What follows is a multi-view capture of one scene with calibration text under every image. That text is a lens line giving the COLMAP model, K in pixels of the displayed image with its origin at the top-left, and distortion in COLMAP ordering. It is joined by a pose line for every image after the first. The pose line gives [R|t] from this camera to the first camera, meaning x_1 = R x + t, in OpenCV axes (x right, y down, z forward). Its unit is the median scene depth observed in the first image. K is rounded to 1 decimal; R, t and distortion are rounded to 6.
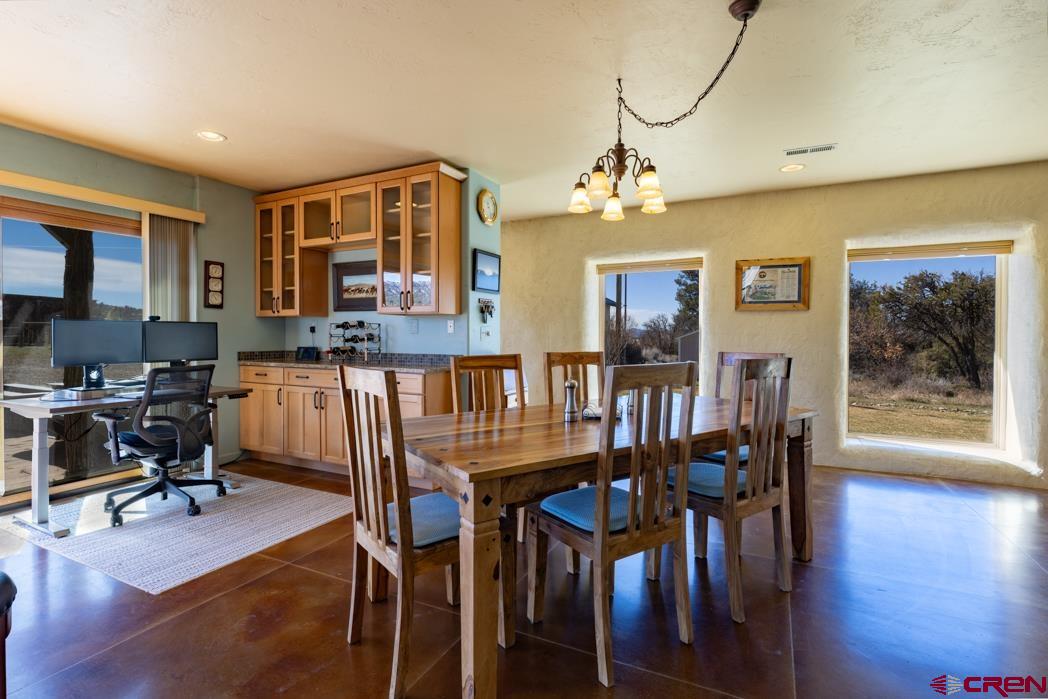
lens RADIAL K [[499.1, 0, 520.3], [0, 499.1, 341.2], [0, 0, 1]] dist [-0.002595, -0.000234]
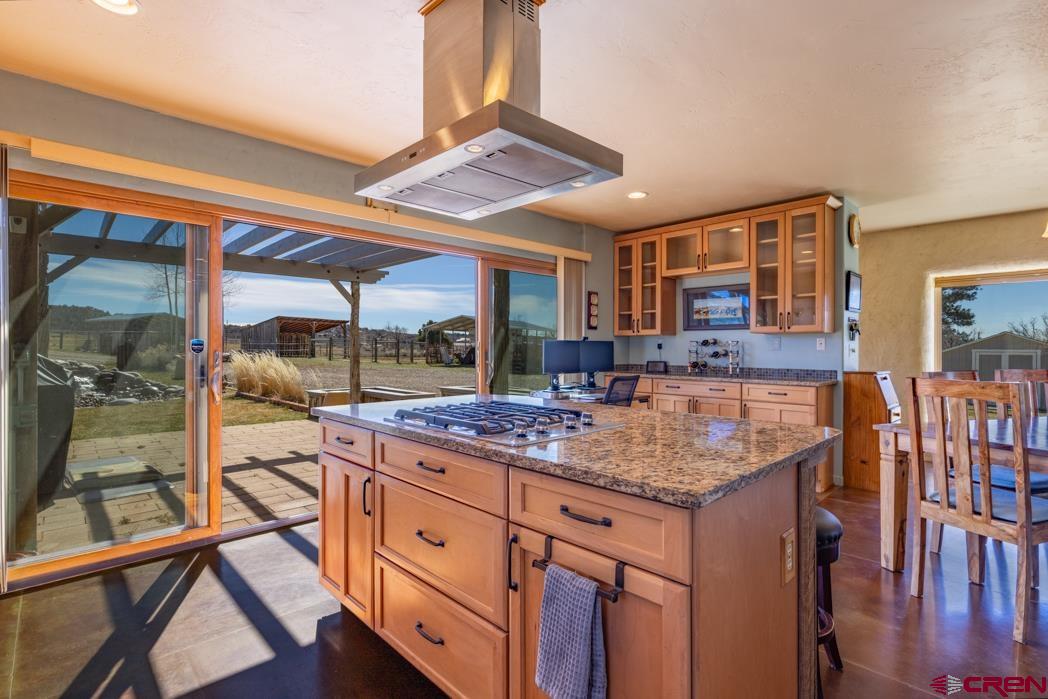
lens RADIAL K [[499.1, 0, 527.1], [0, 499.1, 348.2], [0, 0, 1]] dist [-0.002595, -0.000234]
pose [[0.939859, 0.000160, -0.341562, -0.337794], [-0.005529, 0.999876, -0.014747, -0.000320], [0.341518, 0.015748, 0.939743, -0.213233]]
